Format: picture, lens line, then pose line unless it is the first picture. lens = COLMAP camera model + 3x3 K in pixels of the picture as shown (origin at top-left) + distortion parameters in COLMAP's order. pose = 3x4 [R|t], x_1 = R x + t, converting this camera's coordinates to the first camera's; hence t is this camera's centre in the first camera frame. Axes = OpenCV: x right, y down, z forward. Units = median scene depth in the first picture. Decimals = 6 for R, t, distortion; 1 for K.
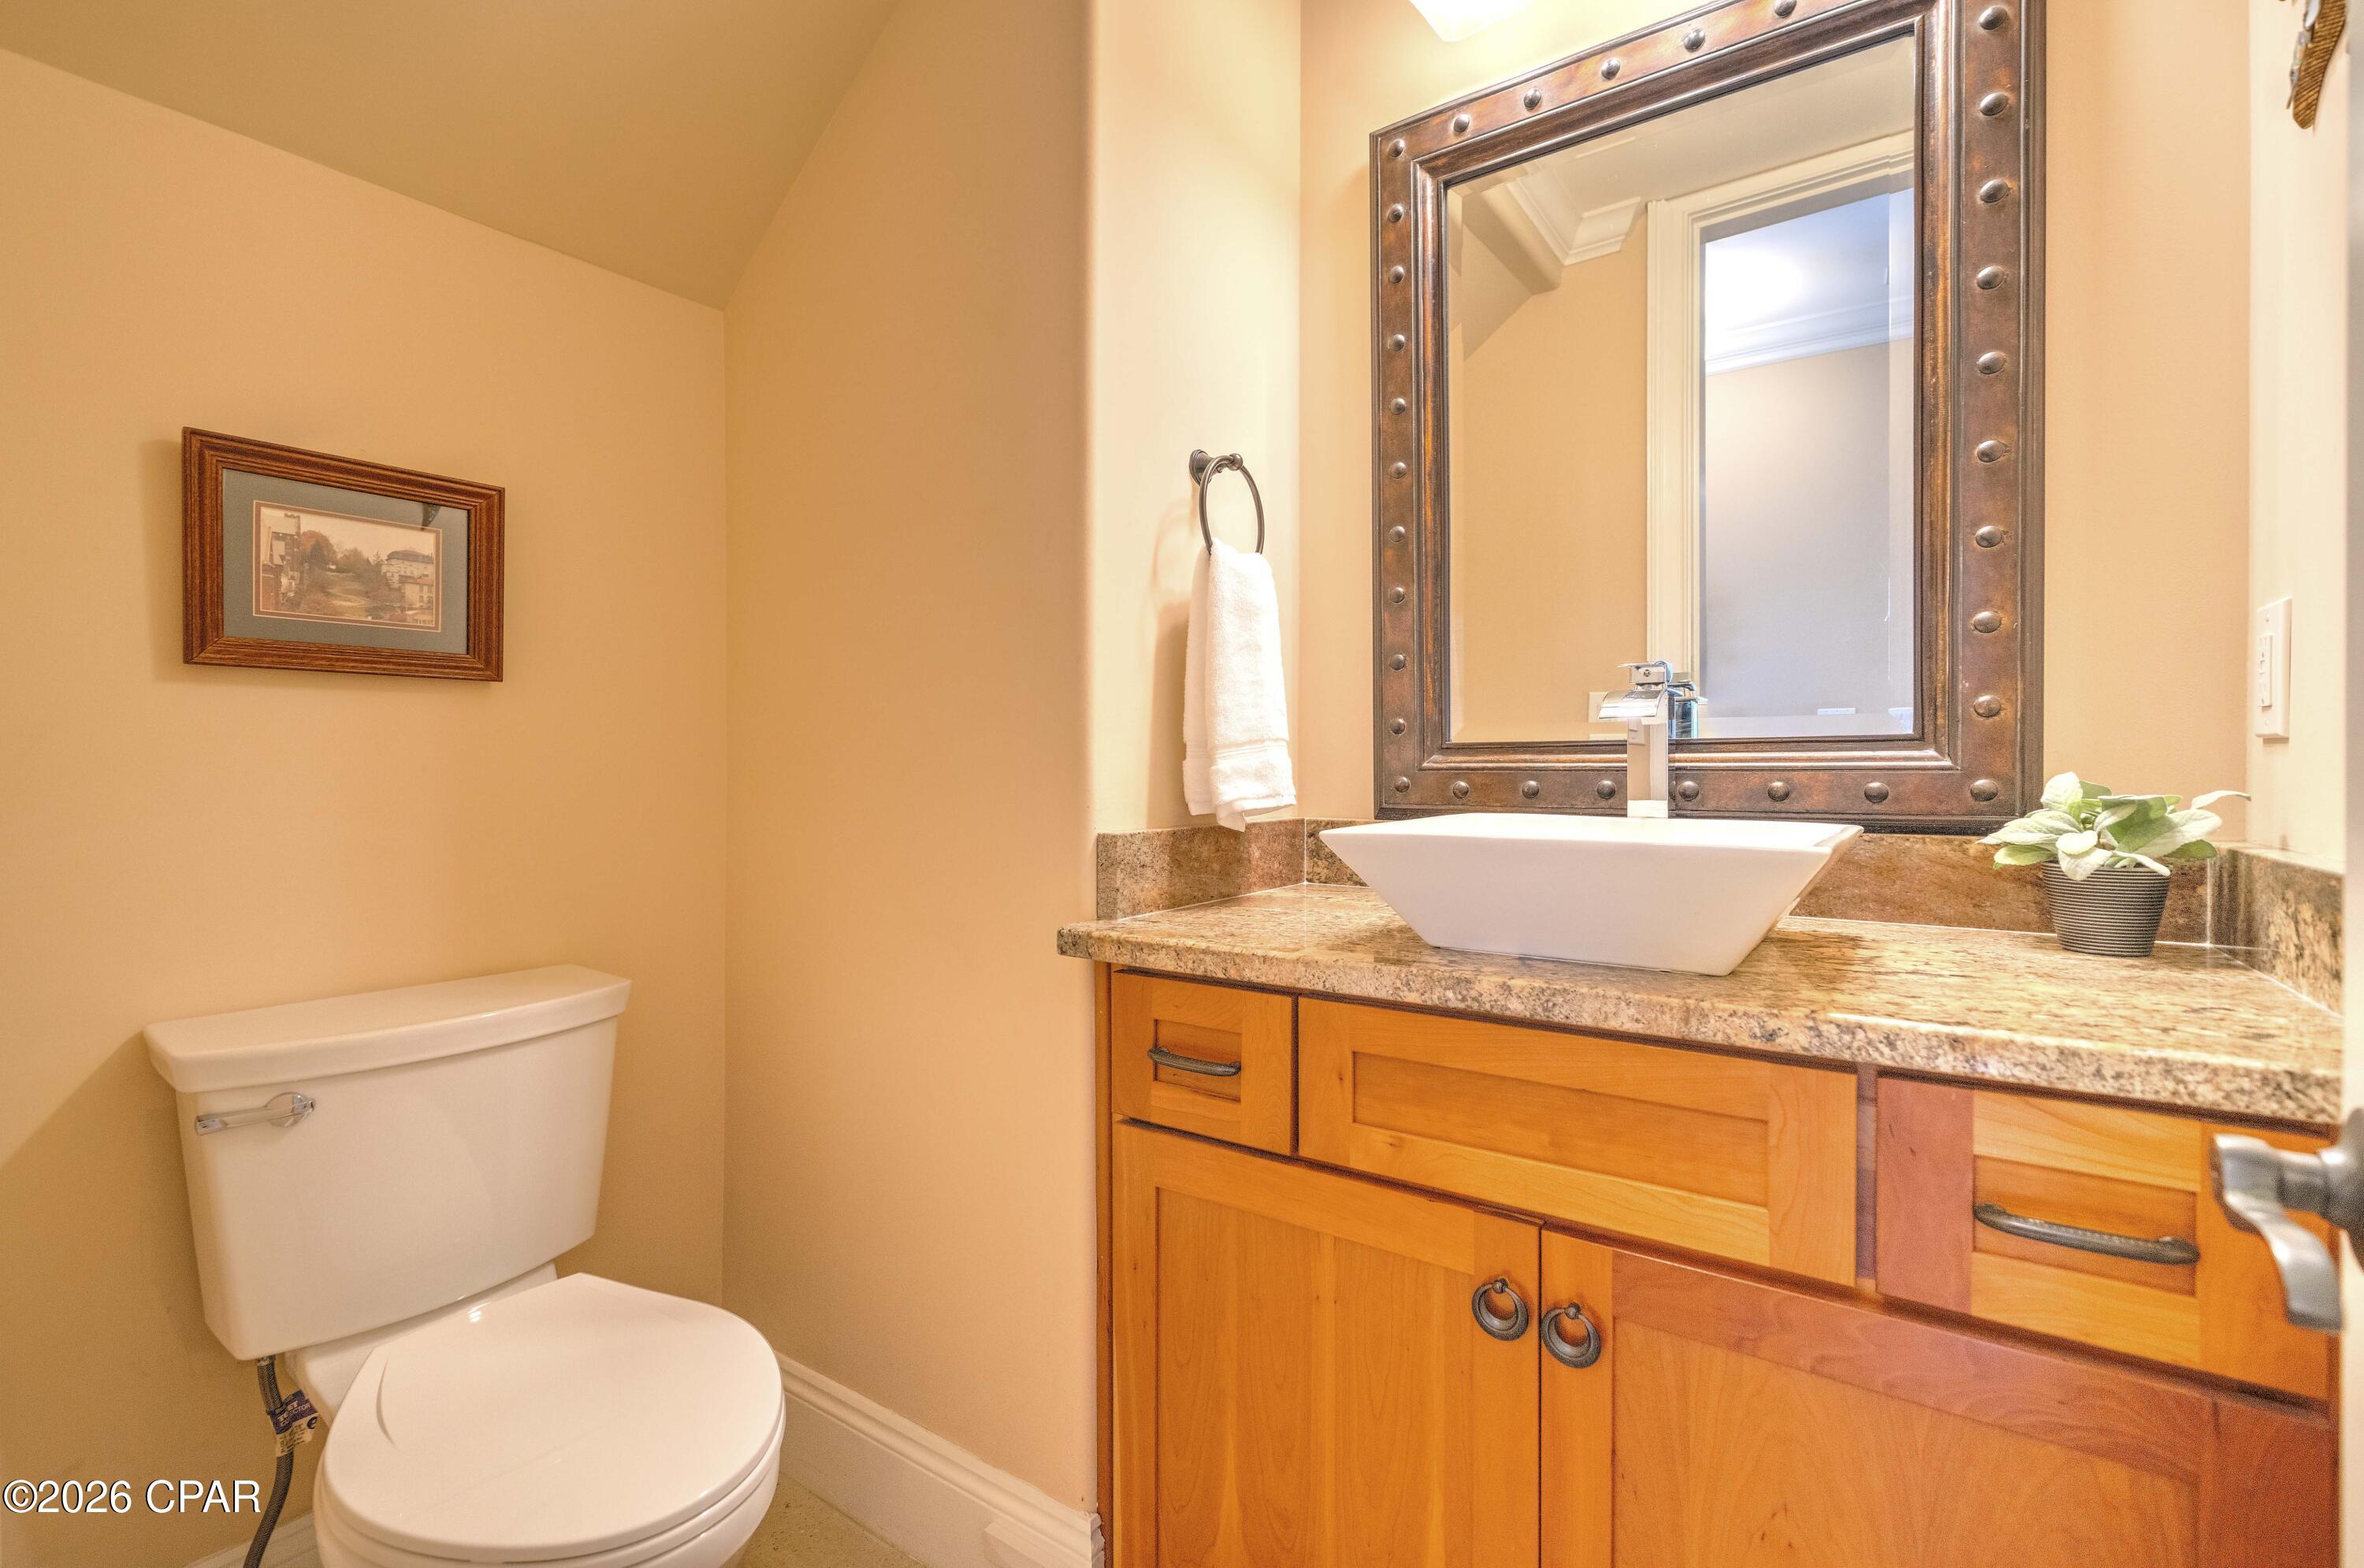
lens RADIAL K [[1028.2, 0, 1177.3], [0, 1028.2, 775.7], [0, 0, 1]] dist [-0.005091, 0.000192]
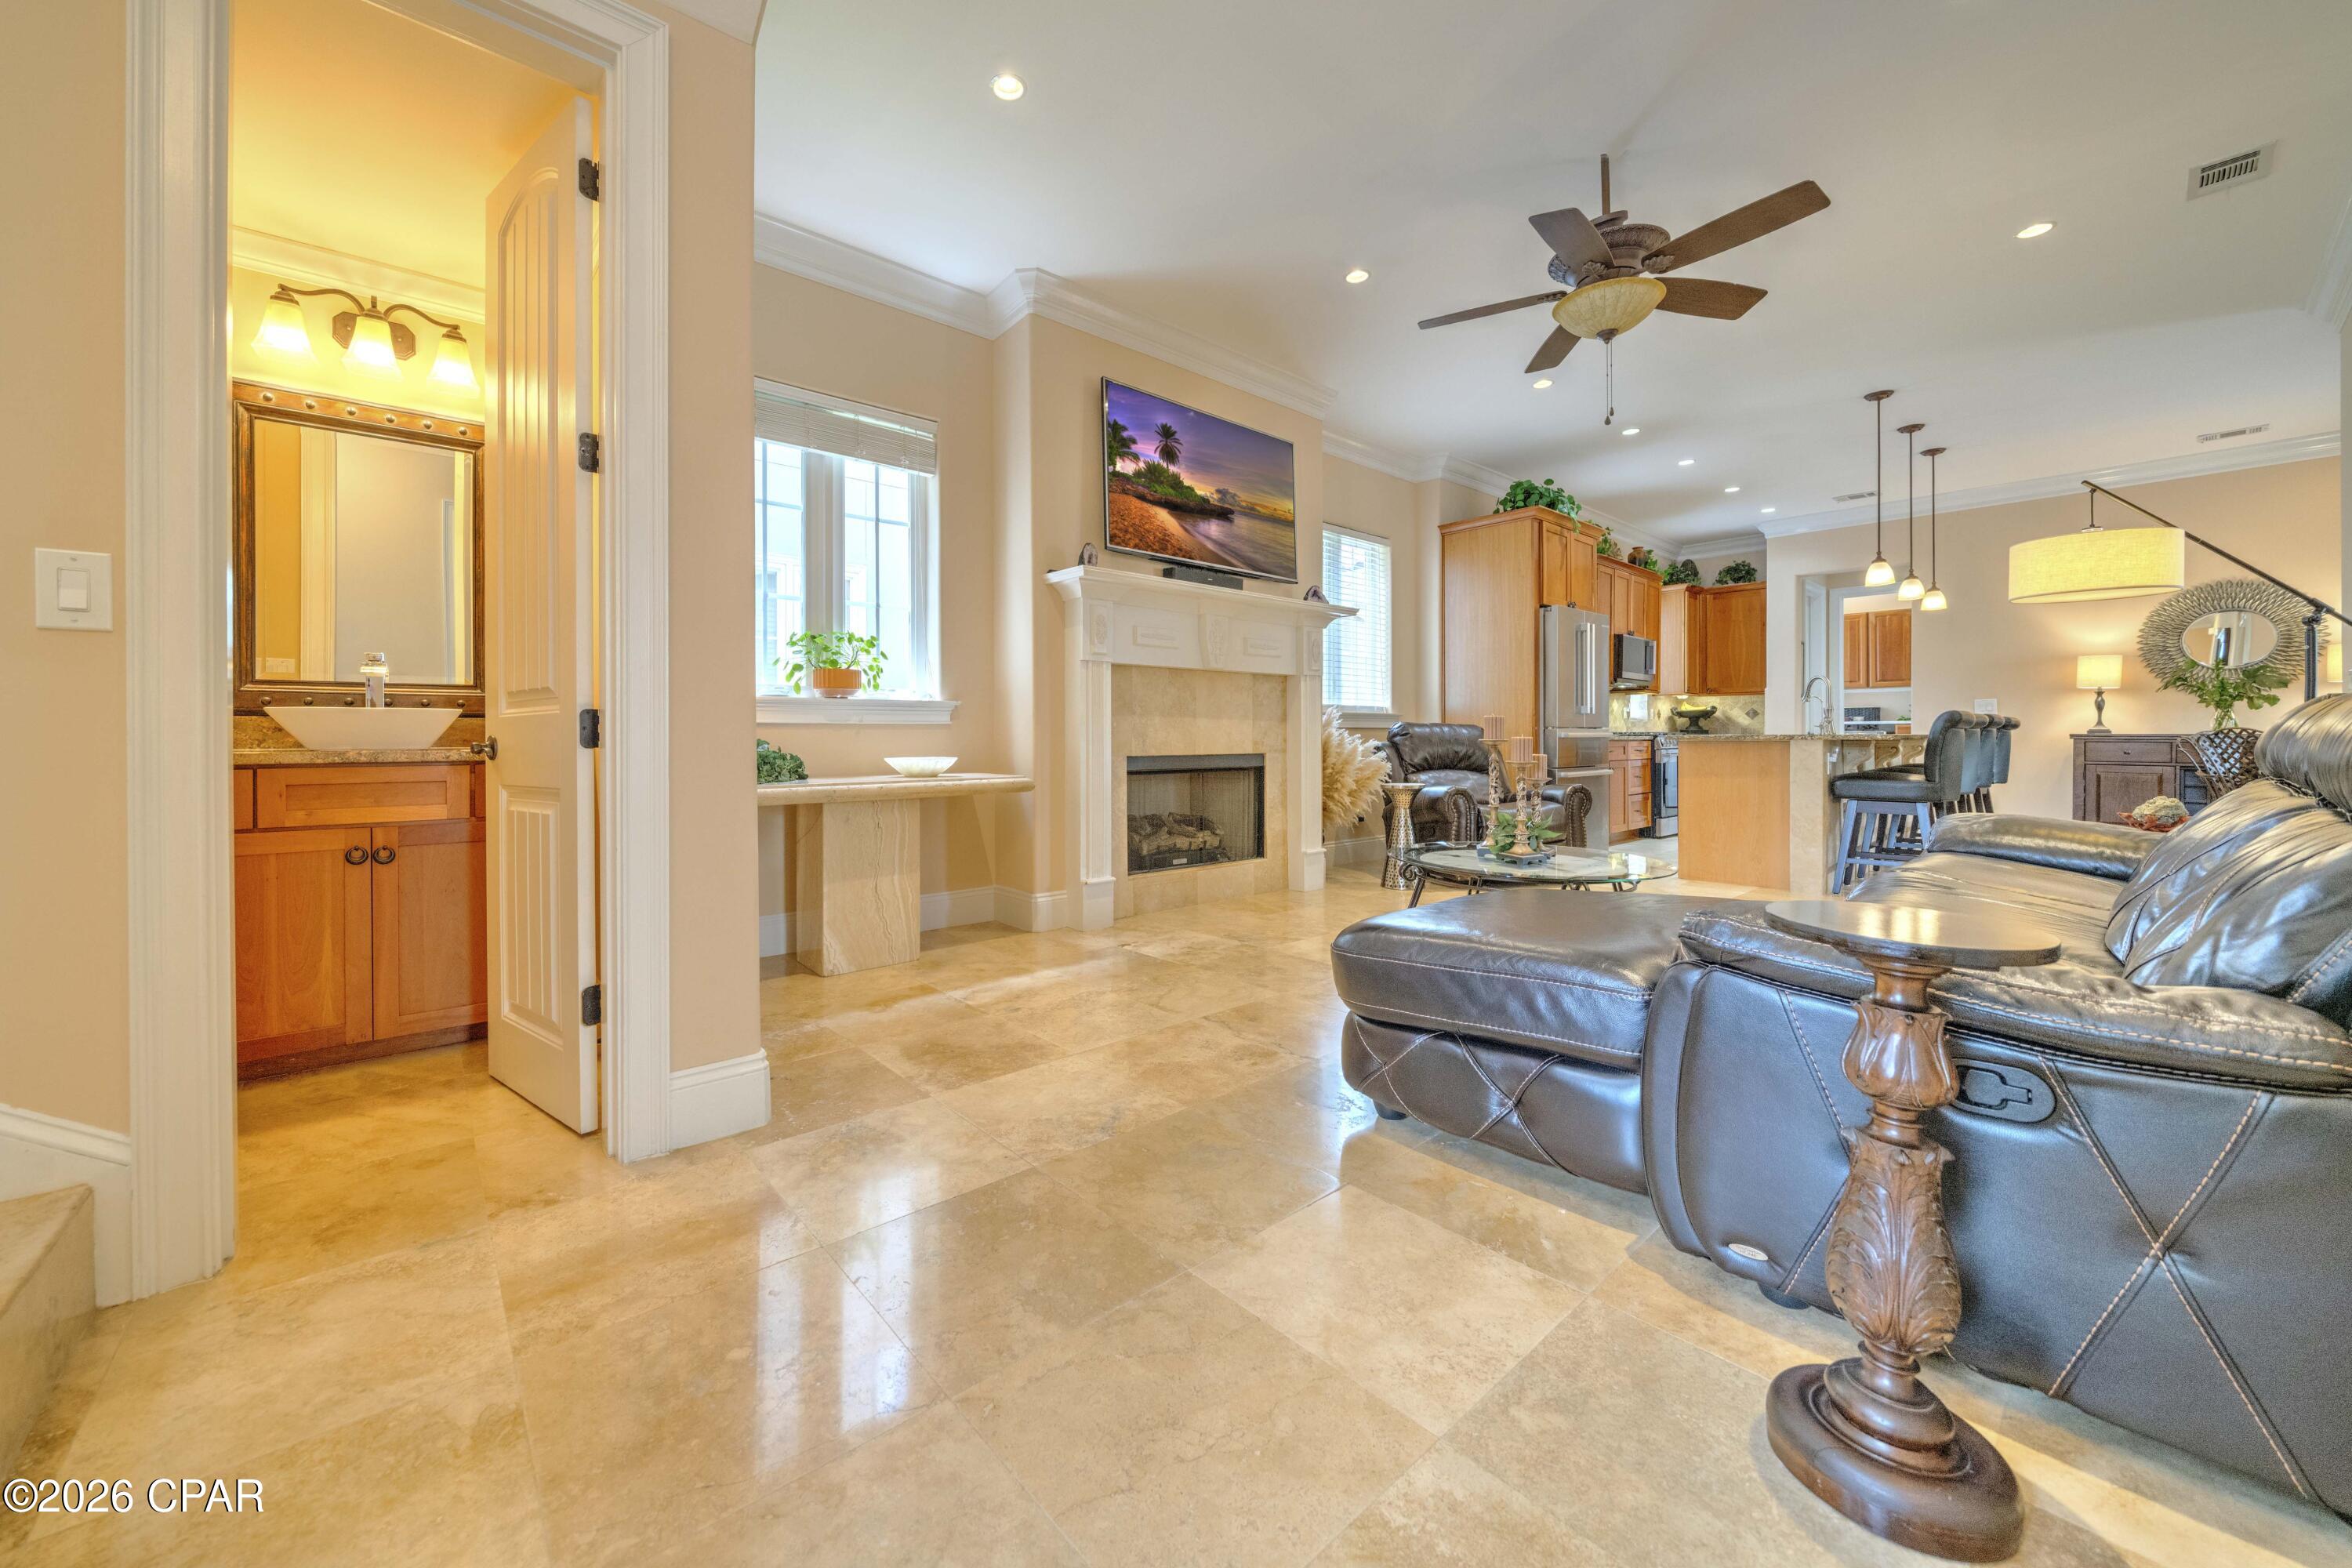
lens RADIAL K [[862.6, 0, 1068.9], [0, 862.6, 741.3], [0, 0, 1]] dist [-0.000311, -0.000356]
pose [[0.289238, -0.004225, 0.957248, -1.196646], [0.005915, 0.999979, 0.002627, 0.127149], [-0.957239, 0.004903, 0.289257, -1.408955]]
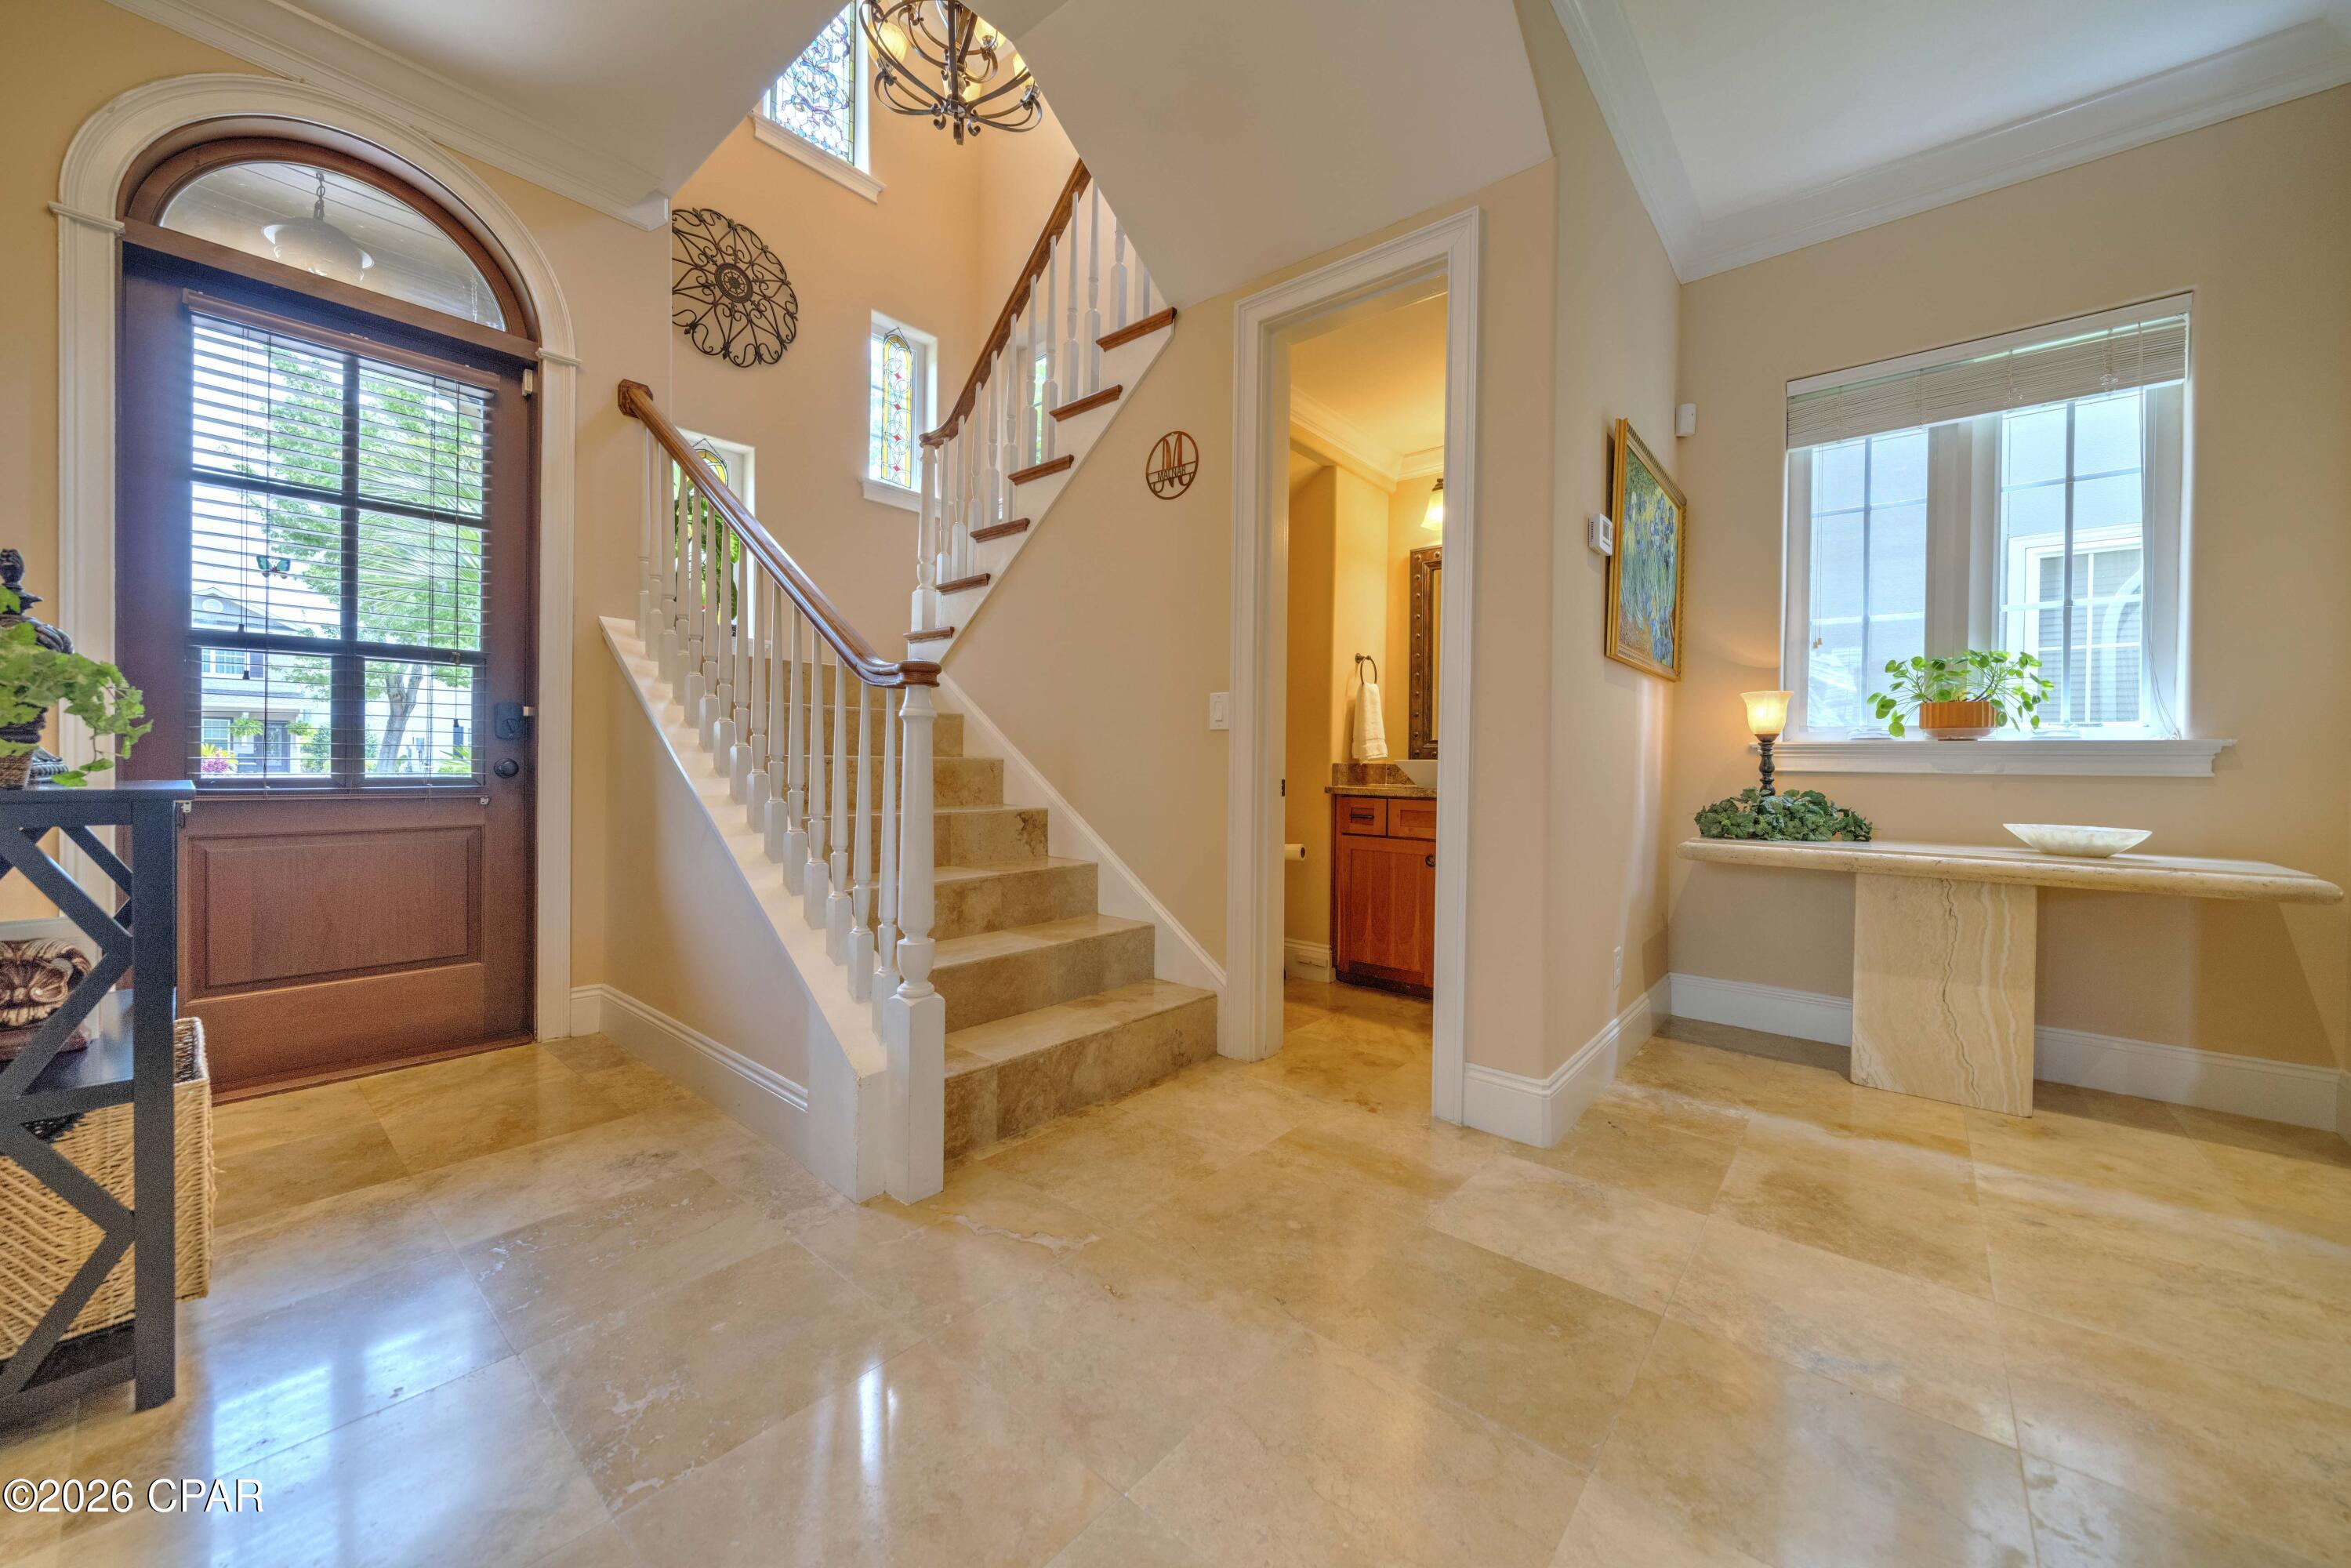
lens RADIAL K [[862.3, 0, 1181.9], [0, 862.3, 765.6], [0, 0, 1]] dist [-0.000311, -0.000356]
pose [[0.996108, 0.014757, -0.086897, -0.363930], [-0.014612, 0.999891, 0.002307, 0.070341], [0.086922, -0.001029, 0.996215, -2.254237]]
